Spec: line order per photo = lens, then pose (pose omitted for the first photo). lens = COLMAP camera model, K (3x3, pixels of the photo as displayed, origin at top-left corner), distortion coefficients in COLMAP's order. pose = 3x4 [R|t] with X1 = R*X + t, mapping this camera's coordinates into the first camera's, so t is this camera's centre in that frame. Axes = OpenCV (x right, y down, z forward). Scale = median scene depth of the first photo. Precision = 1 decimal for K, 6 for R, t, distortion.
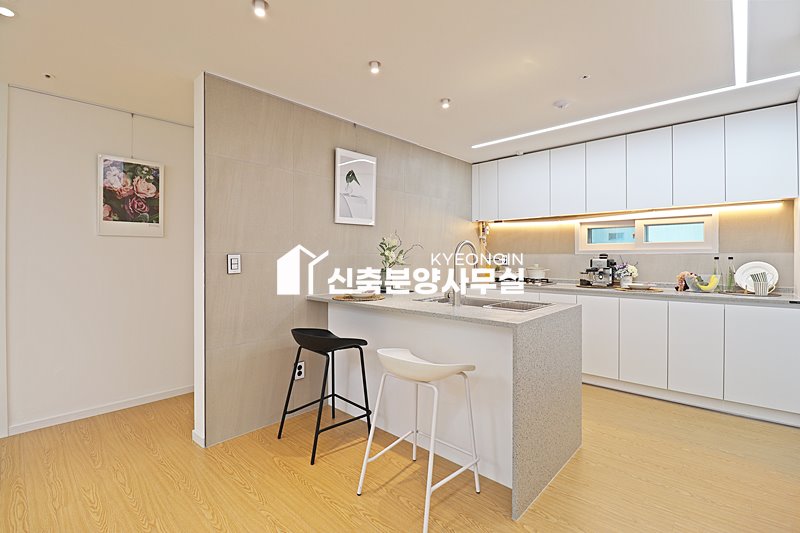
lens RADIAL K [[372.5, 0, 393.4], [0, 372.5, 259.5], [0, 0, 1]] dist [-0.003607, -0.011515]
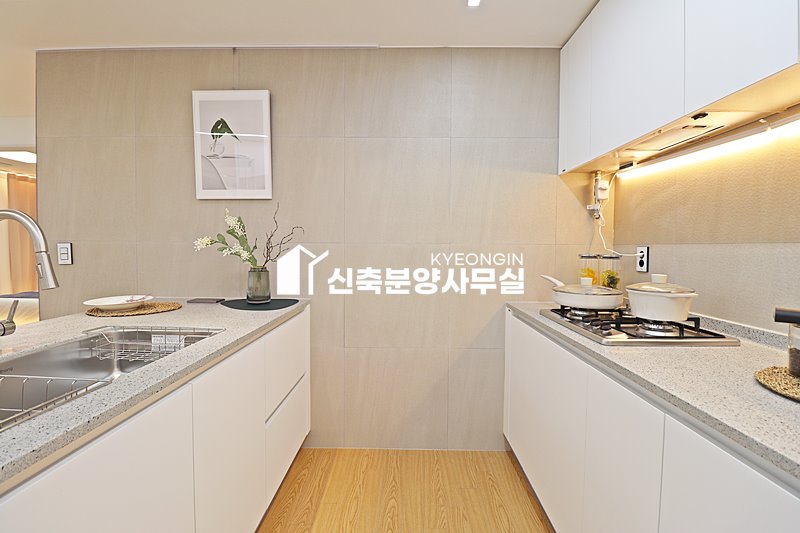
lens RADIAL K [[372.5, 0, 409.3], [0, 372.5, 261.3], [0, 0, 1]] dist [-0.003607, -0.011515]
pose [[0.680854, 0.035179, -0.731573, 0.639888], [-0.013342, 0.999276, 0.035635, -0.010371], [0.732297, -0.014501, 0.680831, 0.810046]]
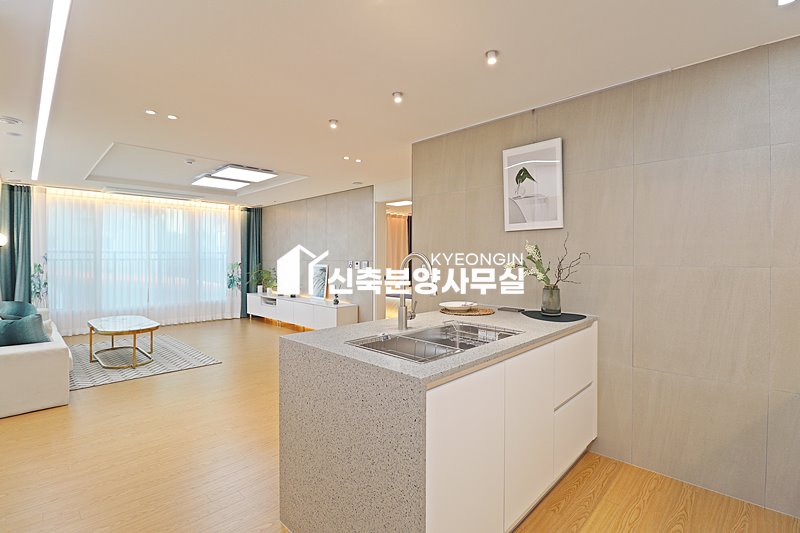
lens RADIAL K [[372.5, 0, 400.5], [0, 372.5, 259.9], [0, 0, 1]] dist [-0.003607, -0.011515]
pose [[-0.028712, 0.005580, -0.999572, 0.783021], [-0.005521, 0.999968, 0.005741, -0.030382], [0.999572, 0.005683, -0.028680, 0.762523]]
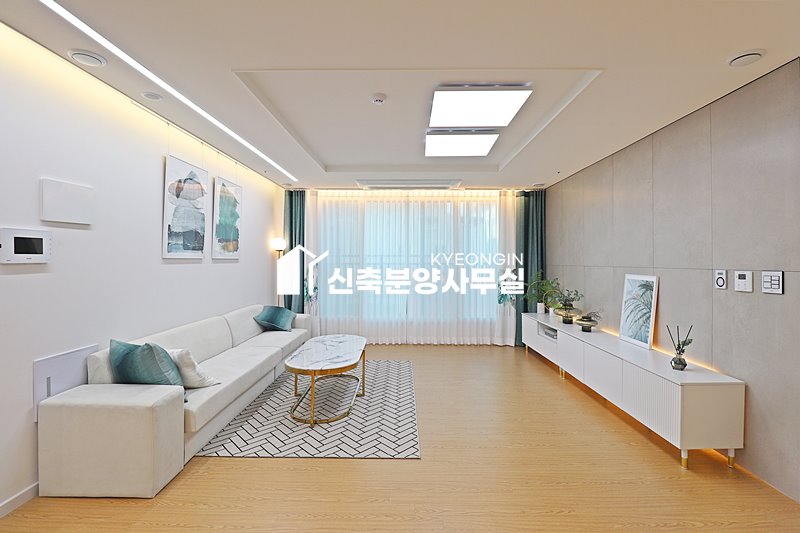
lens RADIAL K [[372.5, 0, 397.8], [0, 372.5, 258.7], [0, 0, 1]] dist [-0.003607, -0.011515]
pose [[-0.749424, -0.005638, -0.662066, -0.121533], [-0.003791, 0.999984, -0.004224, -0.030084], [0.662079, -0.000655, -0.749434, 0.576865]]
